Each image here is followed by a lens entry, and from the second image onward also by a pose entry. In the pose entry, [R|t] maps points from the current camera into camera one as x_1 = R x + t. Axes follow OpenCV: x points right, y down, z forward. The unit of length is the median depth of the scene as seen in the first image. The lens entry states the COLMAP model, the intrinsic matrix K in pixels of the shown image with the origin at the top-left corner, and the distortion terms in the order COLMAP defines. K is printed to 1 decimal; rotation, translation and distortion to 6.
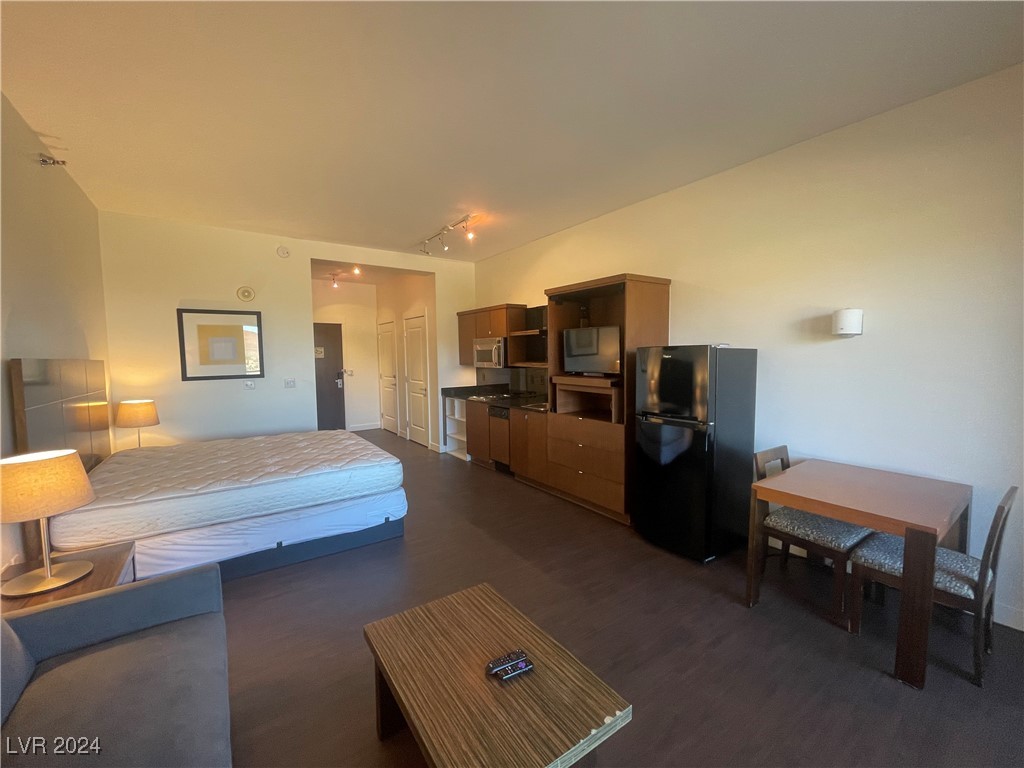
lens RADIAL K [[420.2, 0, 514.3], [0, 420.2, 382.5], [0, 0, 1]] dist [-0.005872, 0.000094]
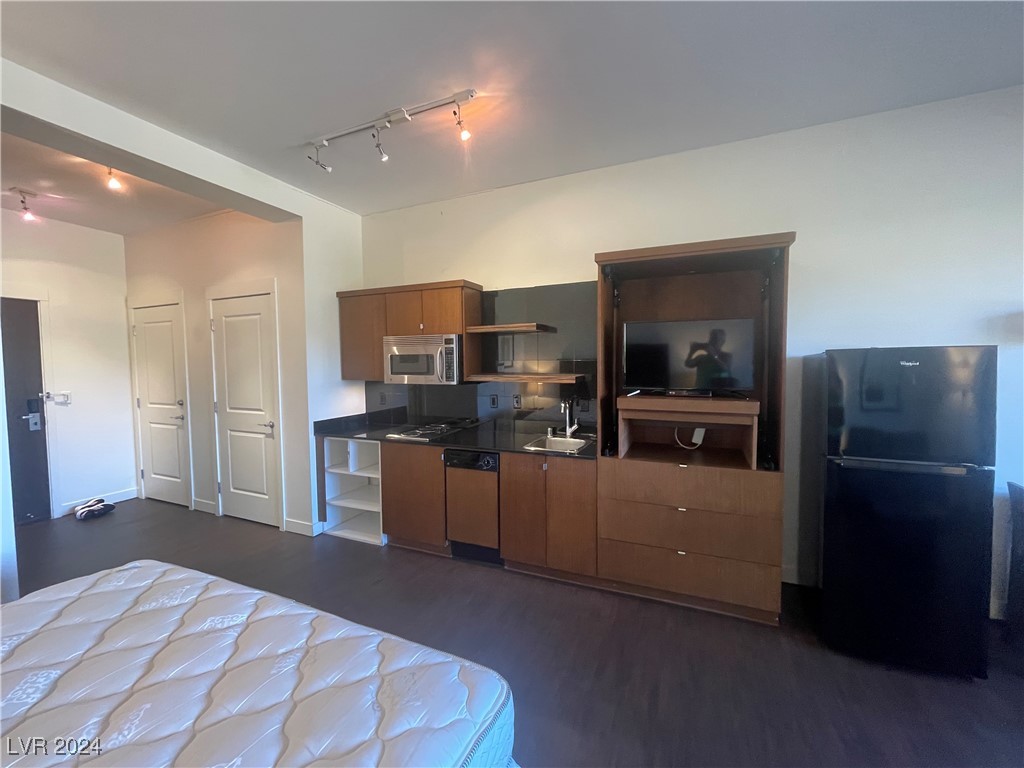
lens RADIAL K [[420.2, 0, 517.6], [0, 420.2, 380.8], [0, 0, 1]] dist [-0.005872, 0.000094]
pose [[0.859626, -0.019615, 0.510547, -0.246007], [0.033953, 0.999247, -0.018777, -0.023638], [-0.509795, 0.033476, 0.859645, 0.403924]]
